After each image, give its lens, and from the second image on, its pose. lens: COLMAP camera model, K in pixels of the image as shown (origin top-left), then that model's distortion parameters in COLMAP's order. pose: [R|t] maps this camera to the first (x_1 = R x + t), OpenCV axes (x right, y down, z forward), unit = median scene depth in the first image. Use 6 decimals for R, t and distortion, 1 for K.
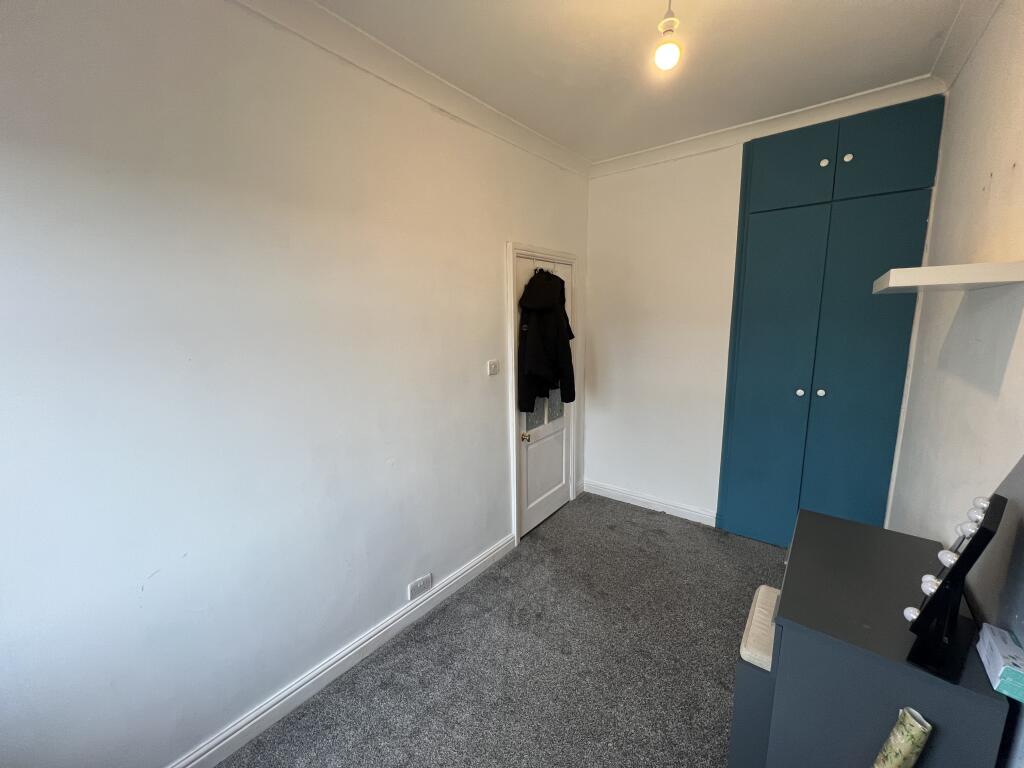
lens RADIAL K [[410.0, 0, 508.7], [0, 410.0, 382.3], [0, 0, 1]] dist [0.000872, 0.000341]
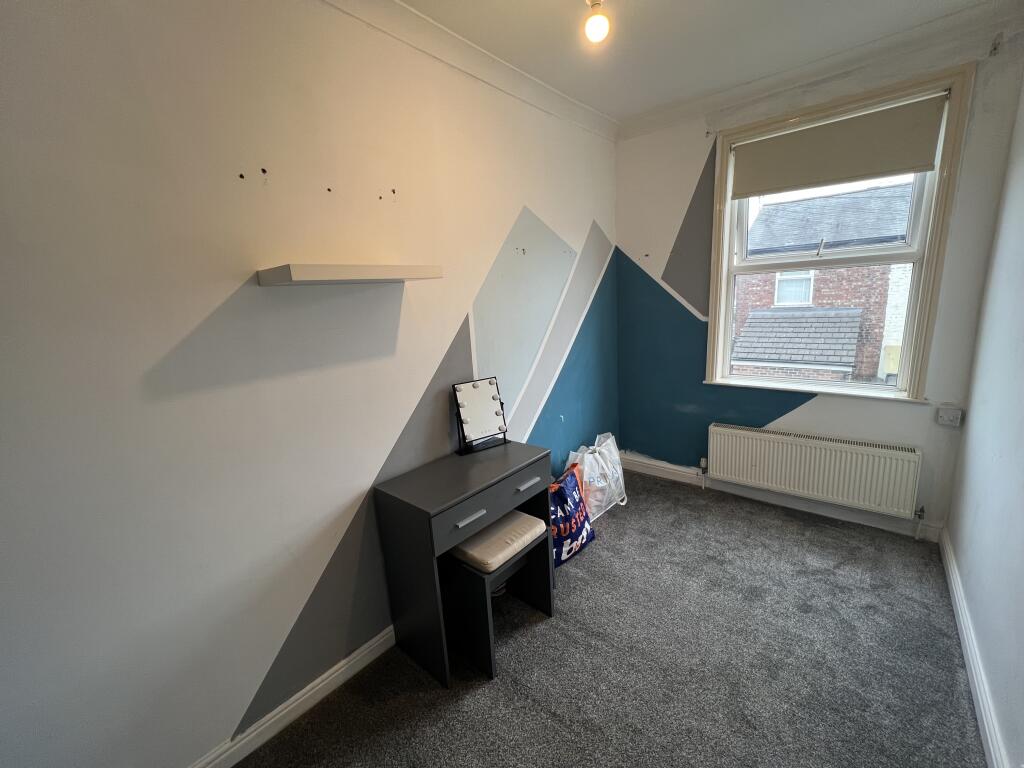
lens RADIAL K [[411.3, 0, 509.4], [0, 411.3, 382.8], [0, 0, 1]] dist [0.000070, -0.000184]
pose [[-0.995583, 0.068484, 0.064225, 0.261059], [0.087189, 0.928148, 0.361856, -0.158262], [-0.034829, 0.365857, -0.930019, 0.999549]]
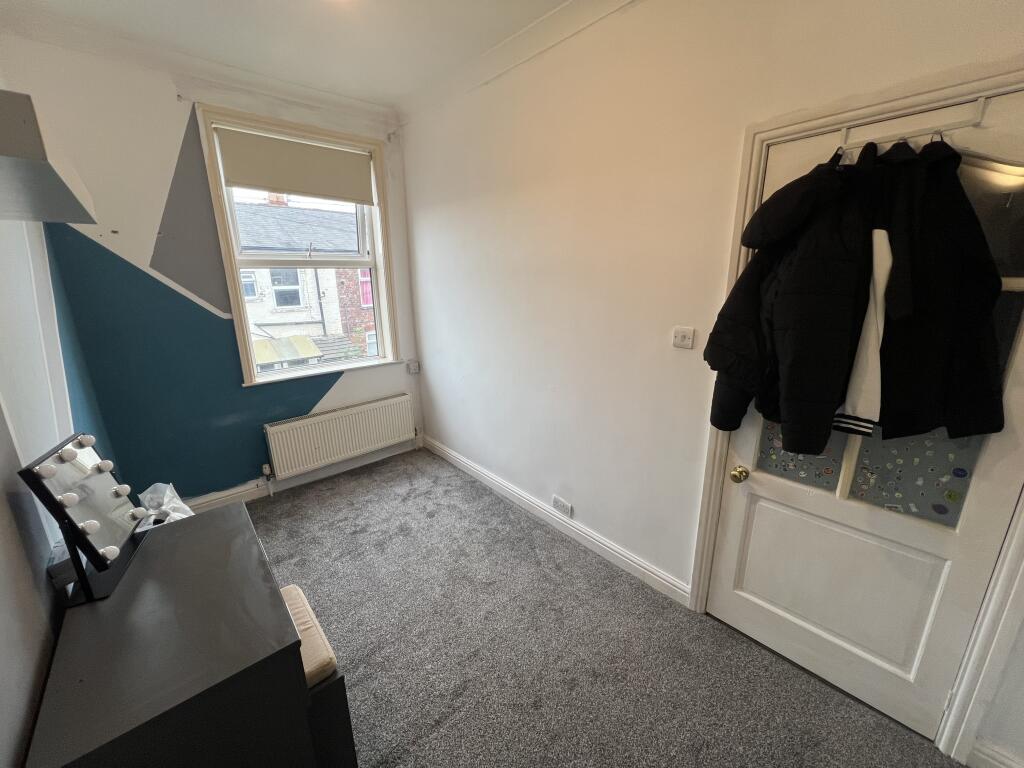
lens RADIAL K [[410.0, 0, 508.7], [0, 410.0, 382.3], [0, 0, 1]] dist [0.000872, 0.000341]
pose [[-0.192188, 0.273119, -0.942587, 0.612673], [-0.141492, 0.942745, 0.302014, -0.116456], [0.971104, 0.191412, -0.142540, 0.732663]]
